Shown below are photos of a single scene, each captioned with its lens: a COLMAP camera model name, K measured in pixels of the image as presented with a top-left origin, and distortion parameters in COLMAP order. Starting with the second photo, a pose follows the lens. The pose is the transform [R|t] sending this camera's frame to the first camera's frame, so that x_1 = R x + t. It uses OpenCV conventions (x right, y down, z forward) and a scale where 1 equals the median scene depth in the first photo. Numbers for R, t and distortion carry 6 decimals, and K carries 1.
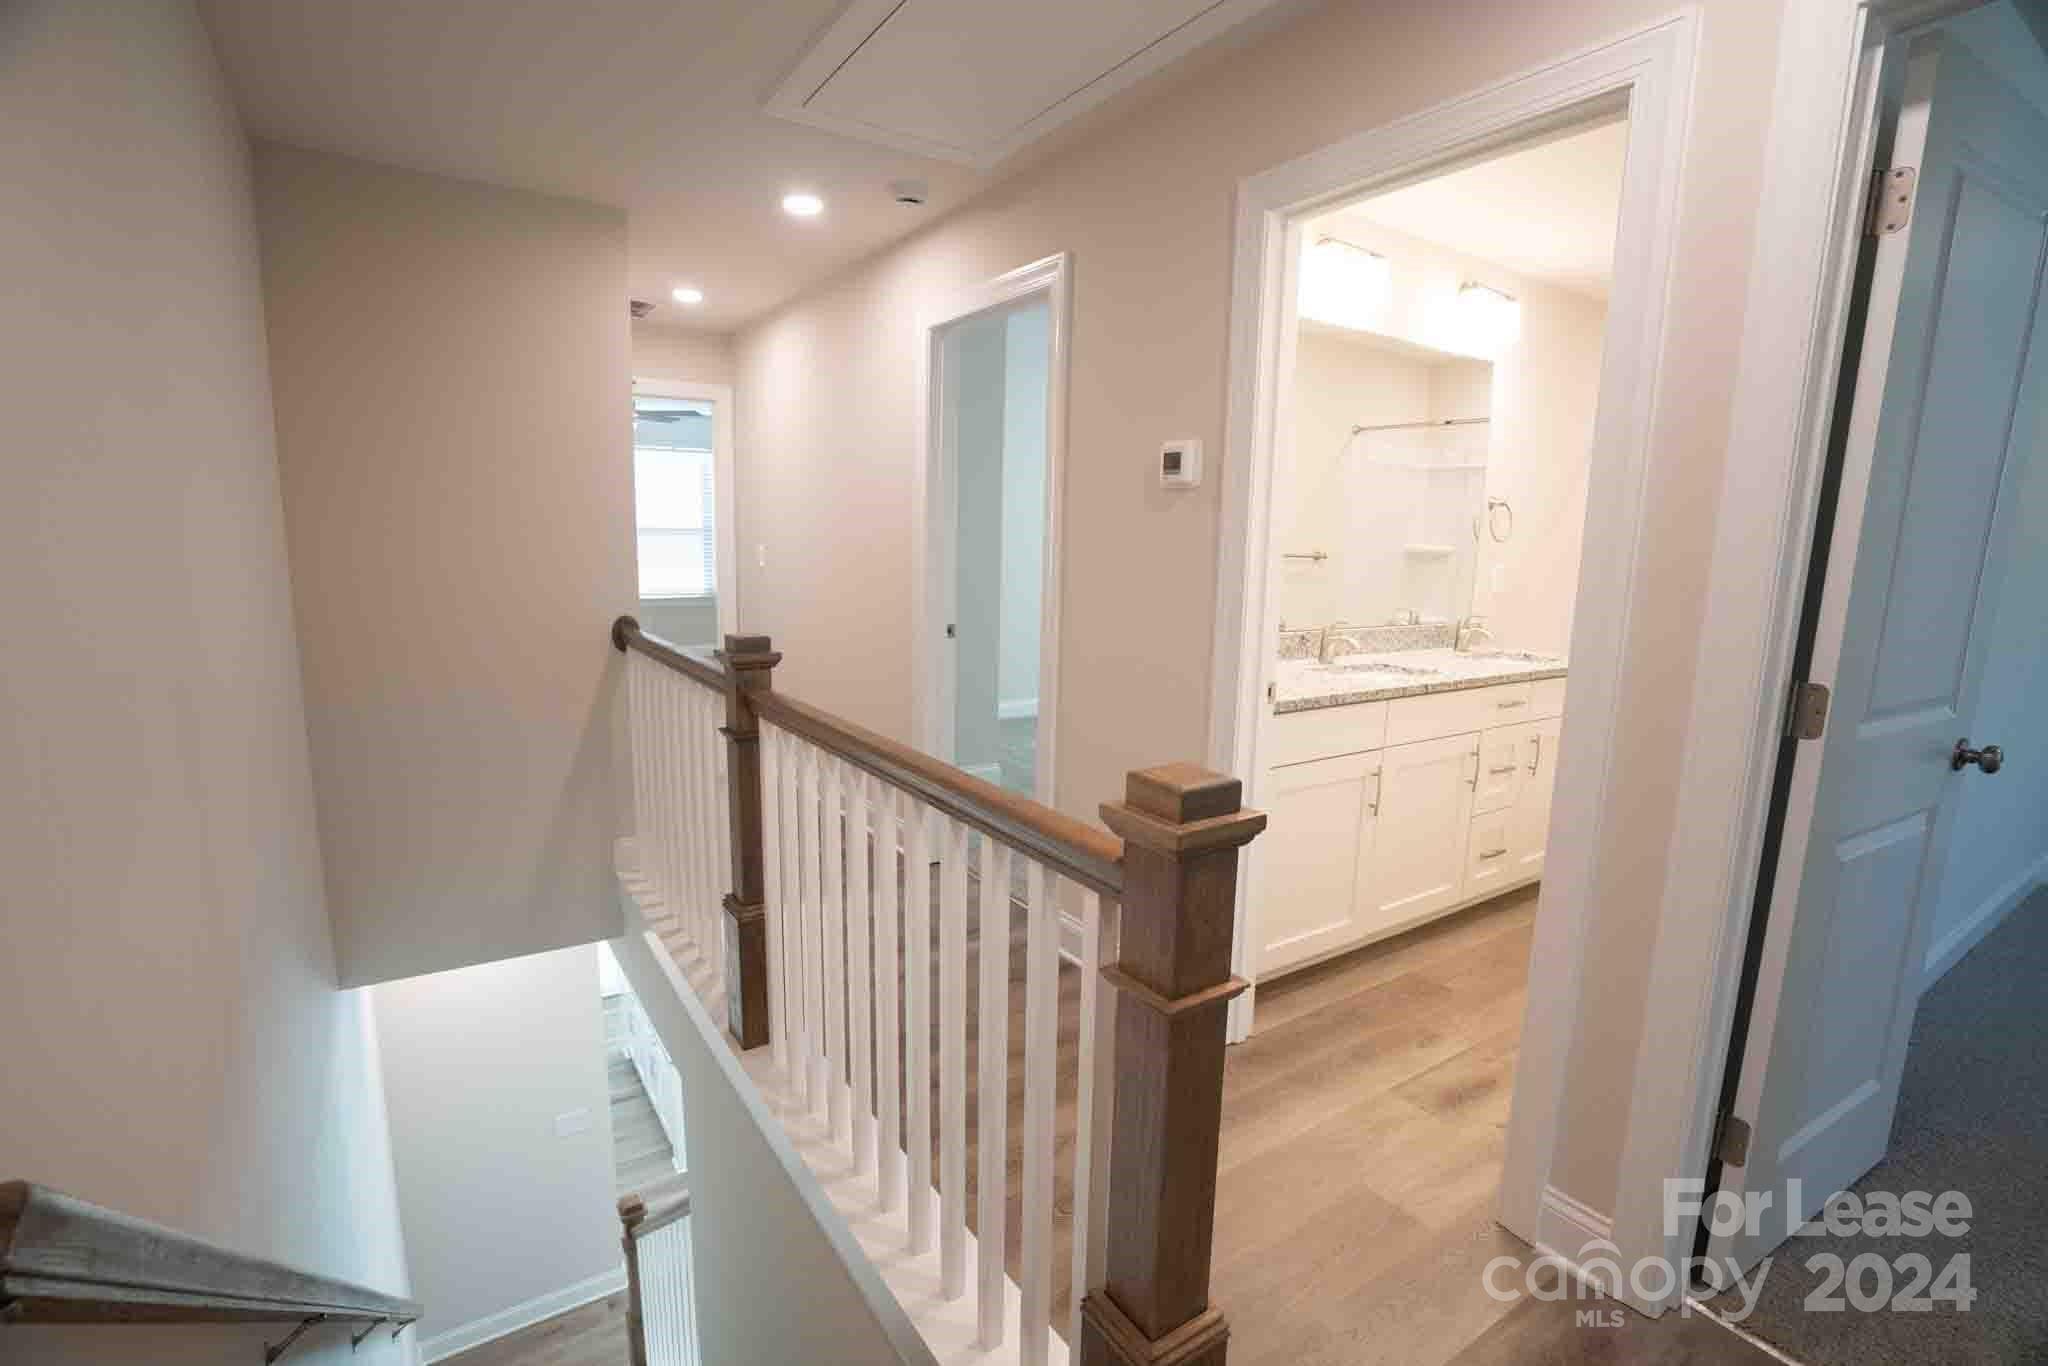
lens RADIAL K [[930.9, 0, 1071.5], [0, 930.9, 686.3], [0, 0, 1]] dist [0.000526, 0.000016]
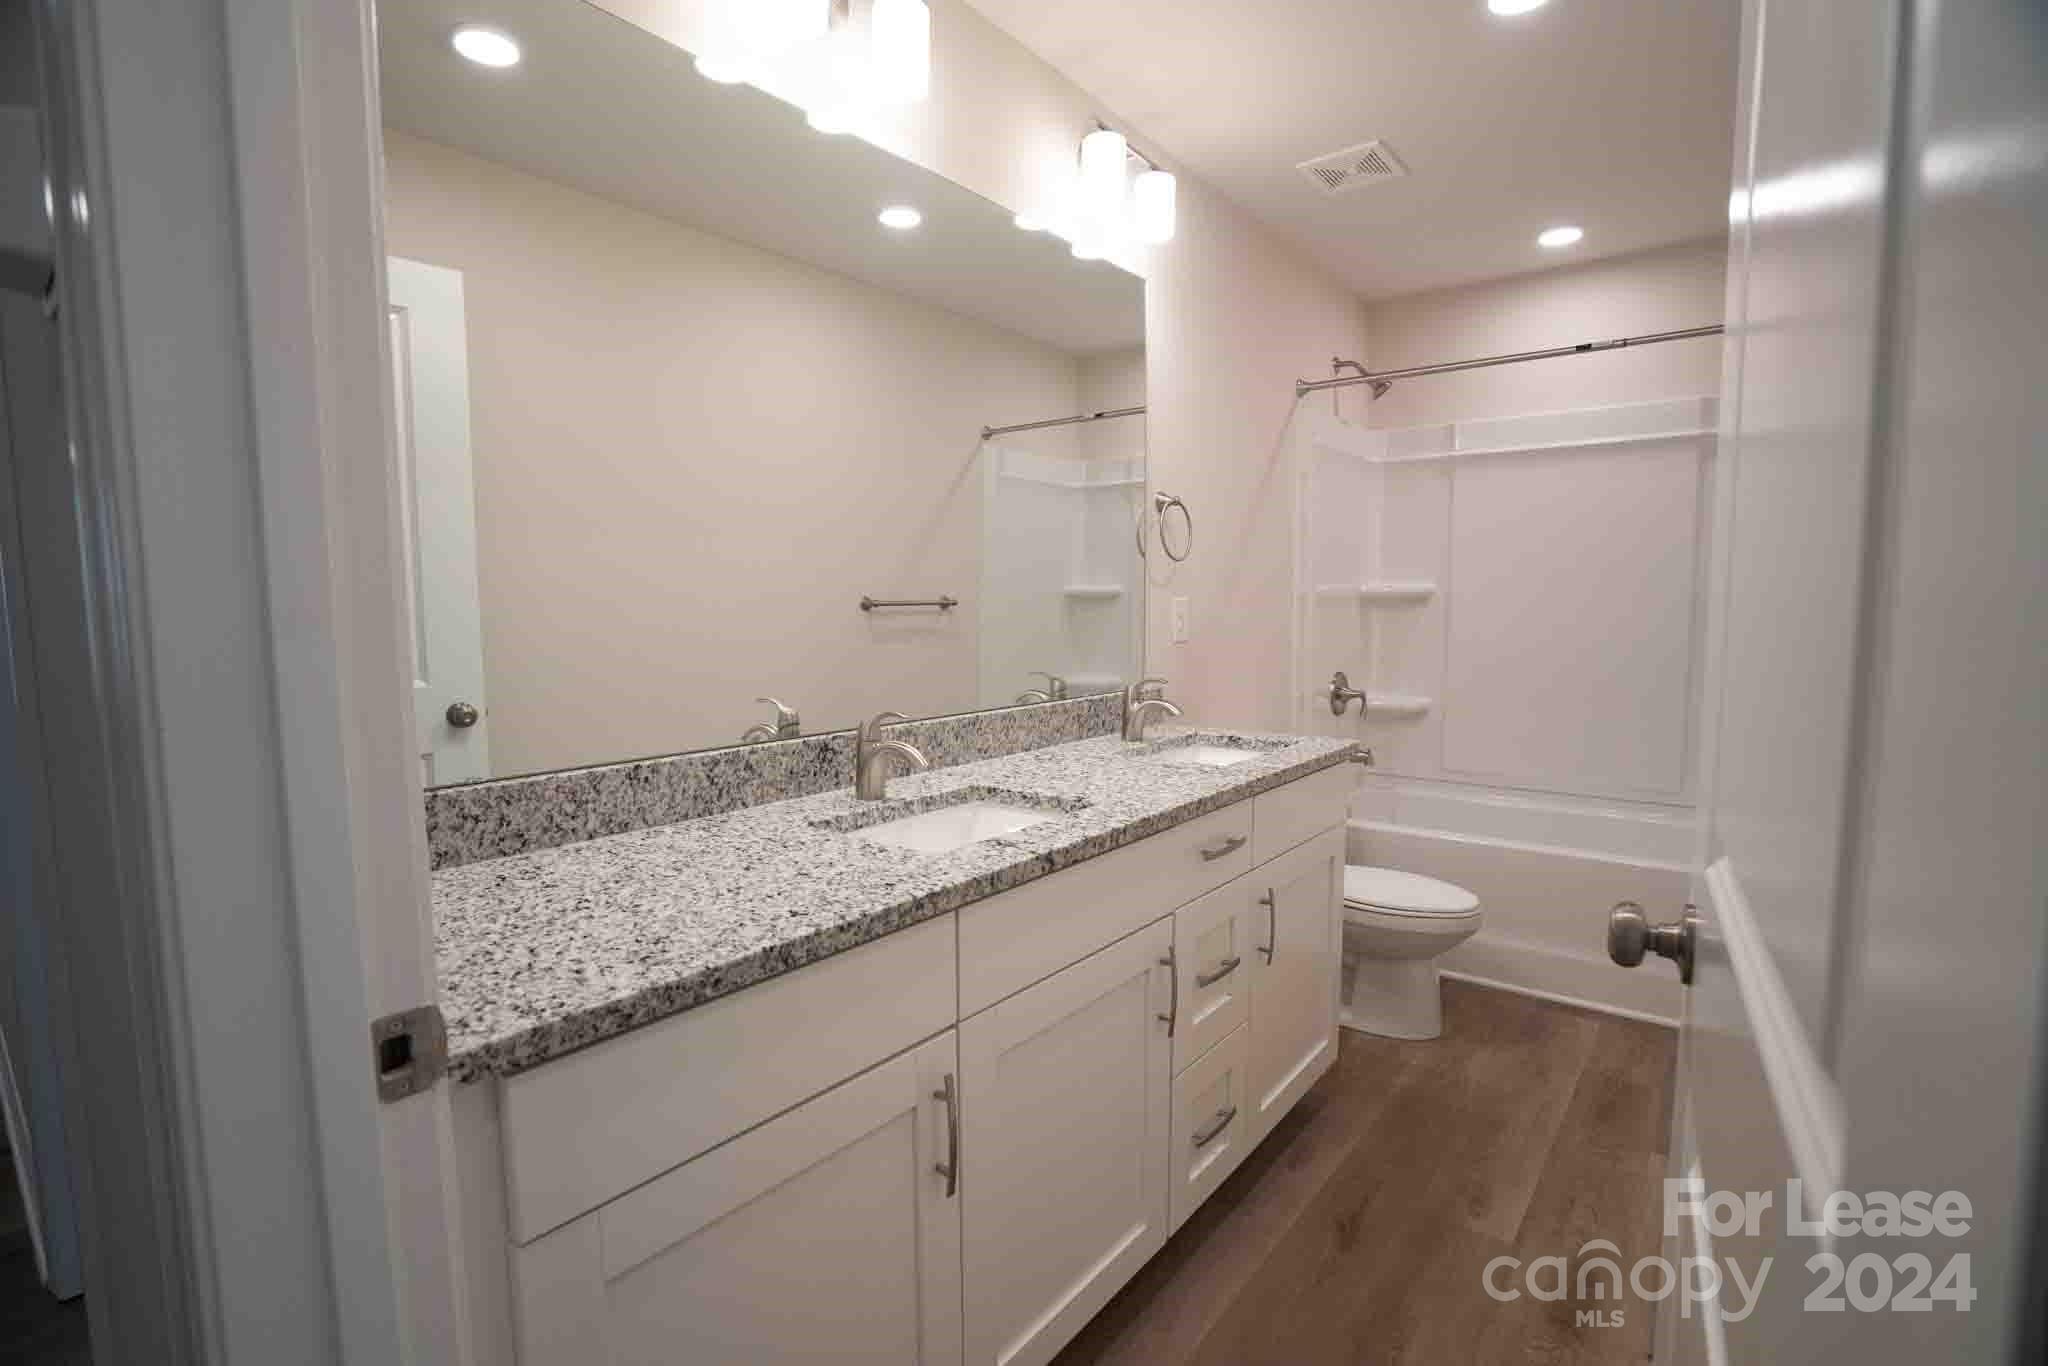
lens RADIAL K [[943.4, 0, 1024.0], [0, 943.4, 683.0], [0, 0, 1]] dist [0.003829, 0.000194]
pose [[0.964551, -0.058365, 0.257362, 0.194775], [0.077232, 0.994969, -0.063810, -0.040088], [-0.252343, 0.081425, 0.964206, 0.425073]]
